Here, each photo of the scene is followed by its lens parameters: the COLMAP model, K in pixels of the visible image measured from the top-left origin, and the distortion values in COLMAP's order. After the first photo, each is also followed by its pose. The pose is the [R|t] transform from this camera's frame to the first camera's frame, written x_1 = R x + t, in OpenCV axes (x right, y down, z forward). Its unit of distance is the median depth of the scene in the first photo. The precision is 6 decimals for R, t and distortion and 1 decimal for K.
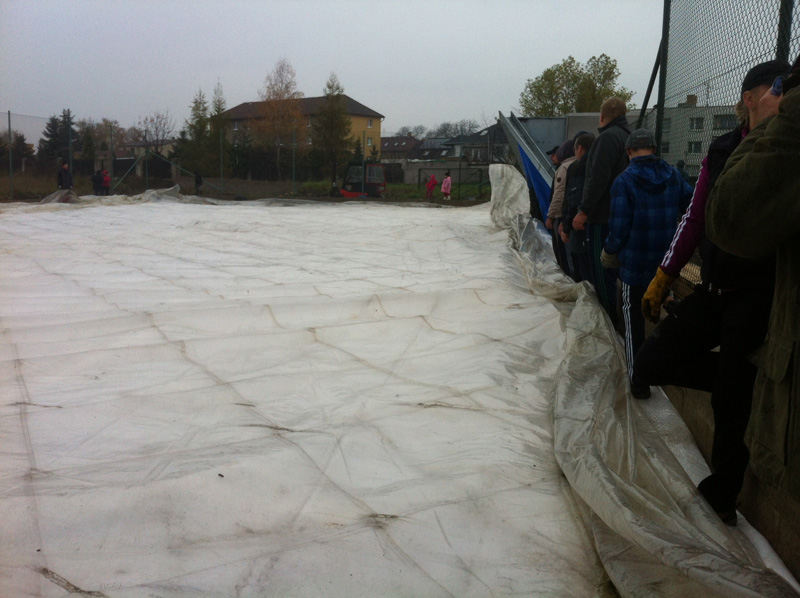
lens RADIAL K [[786.3, 0, 397.8], [0, 786.3, 299.2], [0, 0, 1]] dist [0.147533, -0.464738]
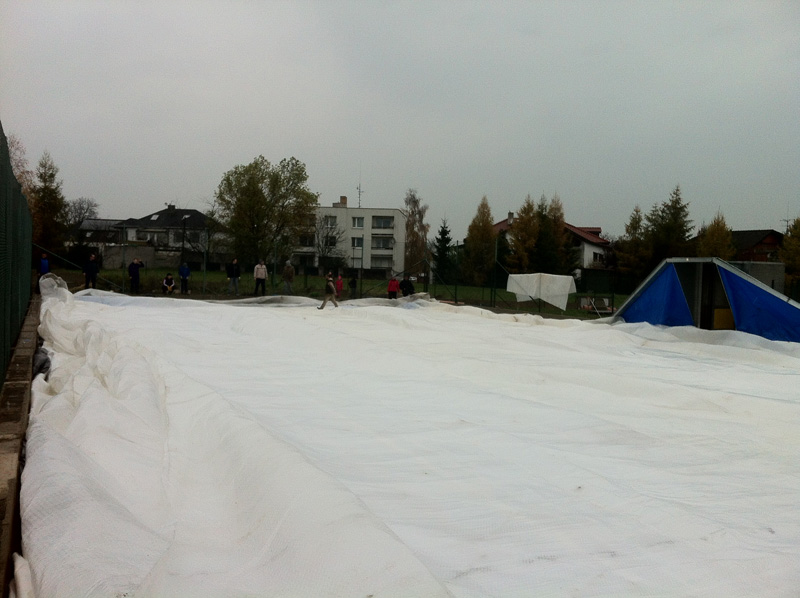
lens RADIAL K [[786.3, 0, 397.8], [0, 786.3, 299.2], [0, 0, 1]] dist [0.147533, -0.464738]
pose [[0.835761, -0.004078, 0.549079, -0.213678], [0.056483, 0.995306, -0.078580, -0.014525], [-0.546181, 0.096688, 0.832068, 0.017454]]
